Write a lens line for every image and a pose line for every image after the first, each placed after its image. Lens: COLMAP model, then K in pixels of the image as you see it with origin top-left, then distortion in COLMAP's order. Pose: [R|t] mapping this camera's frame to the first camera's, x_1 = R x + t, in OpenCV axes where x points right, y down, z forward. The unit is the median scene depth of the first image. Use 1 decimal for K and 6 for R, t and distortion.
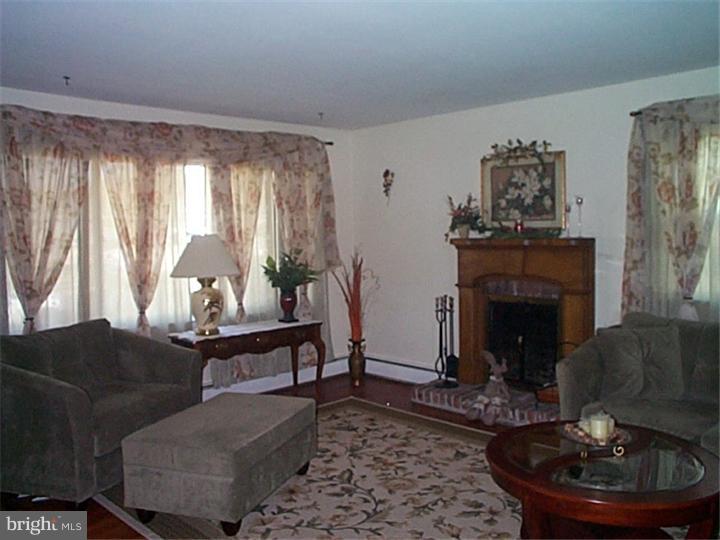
lens RADIAL K [[625.8, 0, 362.9], [0, 625.8, 274.7], [0, 0, 1]] dist [-0.085113, 0.085881]
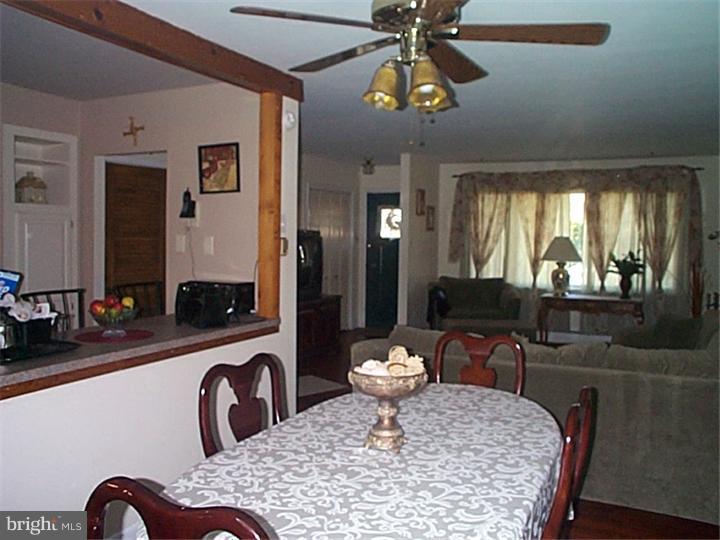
lens RADIAL K [[625.8, 0, 362.8], [0, 625.8, 265.6], [0, 0, 1]] dist [-0.085113, 0.085881]
pose [[0.343433, 0.074866, -0.936188, 1.140629], [-0.084476, 0.995240, 0.048599, -0.022426], [0.935370, 0.062395, 0.348123, -0.078405]]
